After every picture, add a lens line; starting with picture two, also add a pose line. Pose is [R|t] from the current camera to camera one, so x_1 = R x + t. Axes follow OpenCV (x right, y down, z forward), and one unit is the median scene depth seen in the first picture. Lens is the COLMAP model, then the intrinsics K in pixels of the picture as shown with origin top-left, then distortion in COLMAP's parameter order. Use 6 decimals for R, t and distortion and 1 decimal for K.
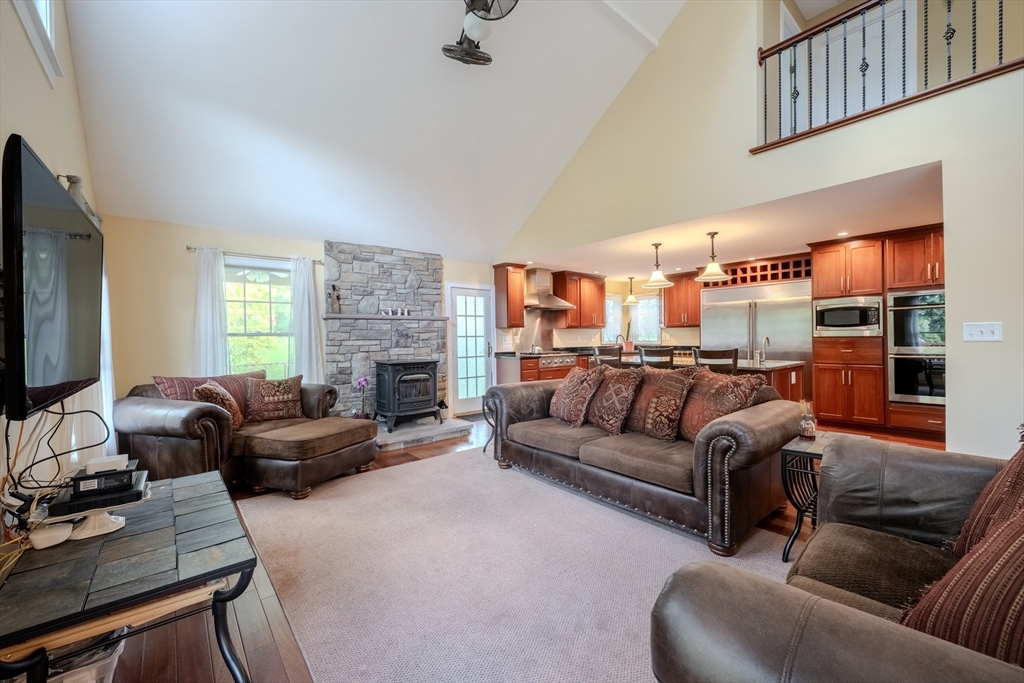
lens RADIAL K [[407.8, 0, 517.9], [0, 407.8, 341.2], [0, 0, 1]] dist [-0.001606, -0.000097]
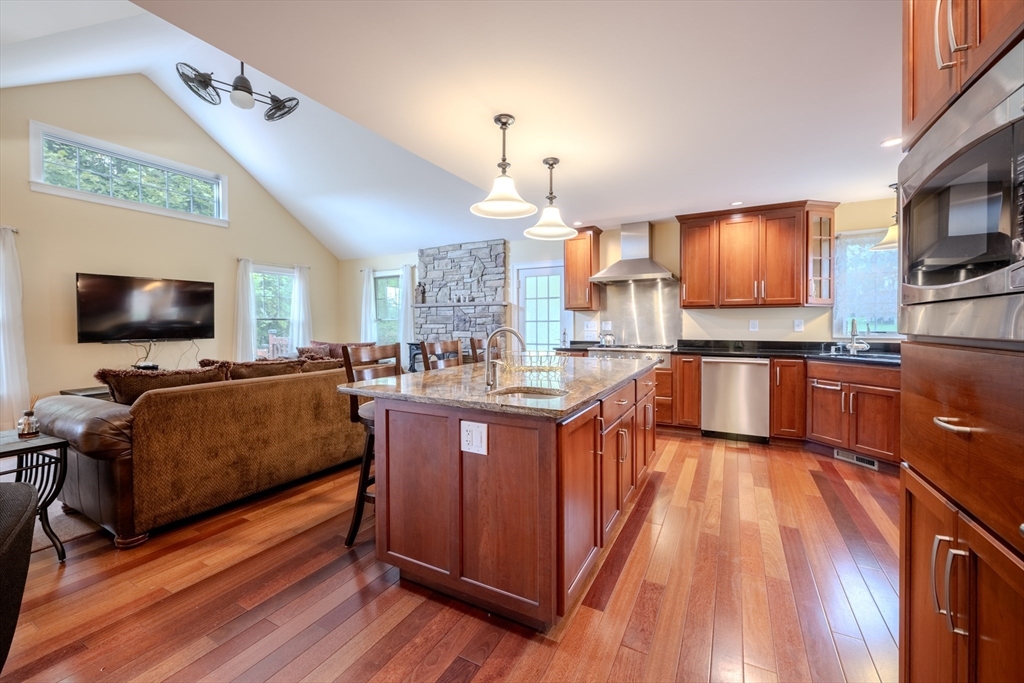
lens RADIAL K [[411.2, 0, 509.4], [0, 411.2, 328.8], [0, 0, 1]] dist [-0.000804, -0.000032]
pose [[0.360196, 0.021668, -0.932625, 0.833085], [-0.011511, 0.999757, 0.018782, -0.013453], [0.932806, 0.003970, 0.360358, 0.728700]]
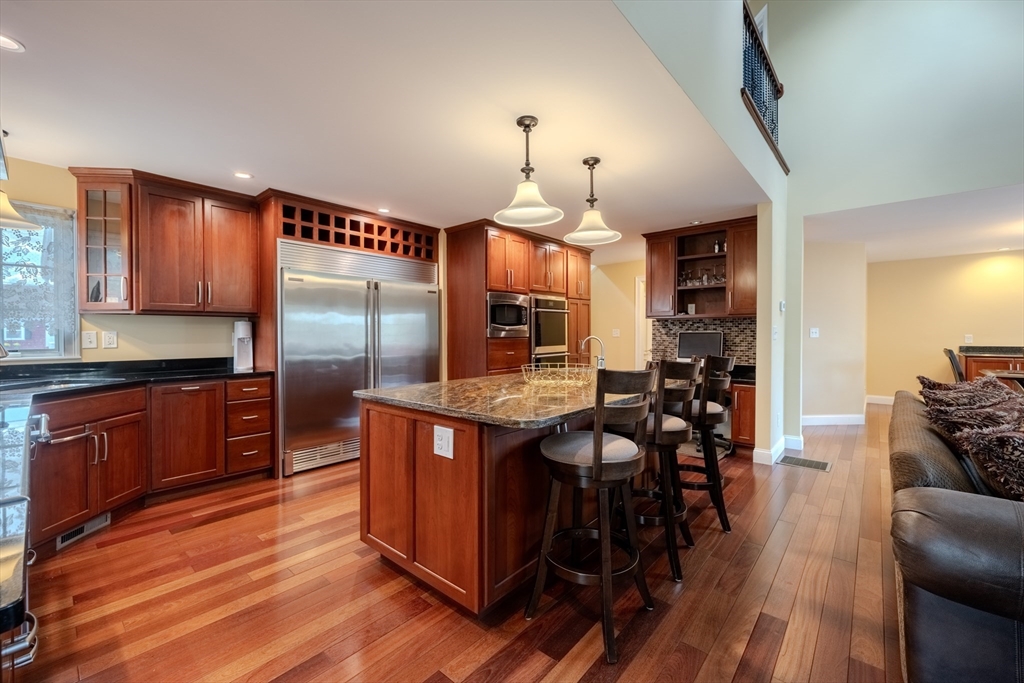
lens RADIAL K [[421.2, 0, 507.9], [0, 421.2, 337.0], [0, 0, 1]] dist [-0.003691, -0.000249]
pose [[-0.147294, 0.006694, 0.989070, -0.092641], [0.014523, 0.999884, -0.004604, -0.007221], [-0.988986, 0.013686, -0.147374, 1.068957]]
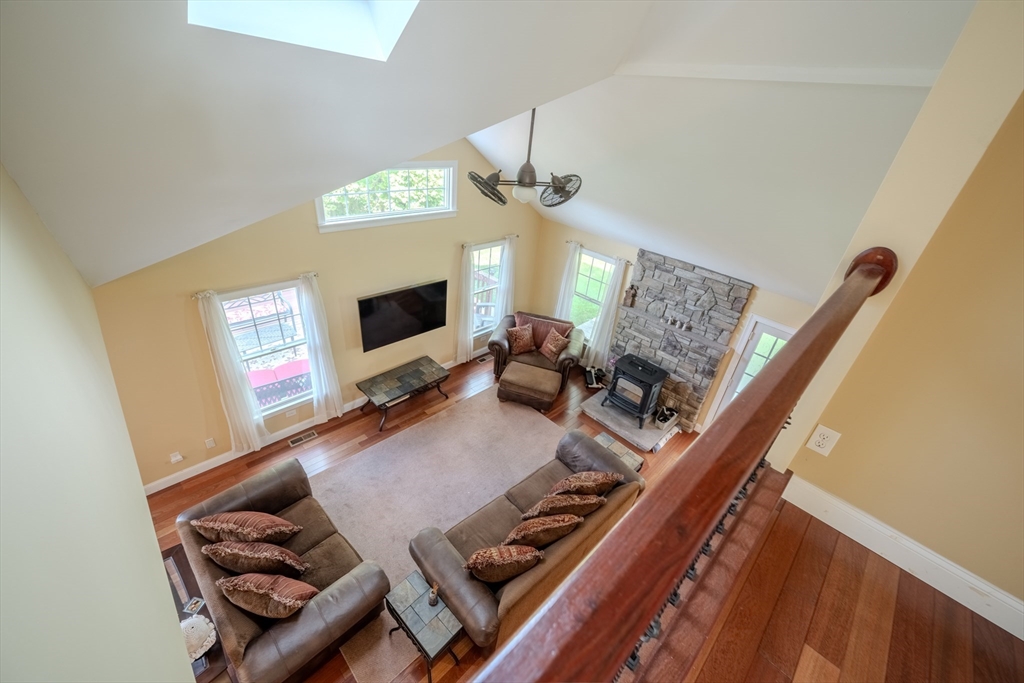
lens RADIAL K [[410.3, 0, 510.2], [0, 410.3, 339.2], [0, 0, 1]] dist [-0.003035, -0.000365]
pose [[0.073191, 0.521929, -0.849843, 0.620243], [-0.108789, 0.851222, 0.513406, -0.552817], [0.991367, 0.054877, 0.119082, 0.449766]]
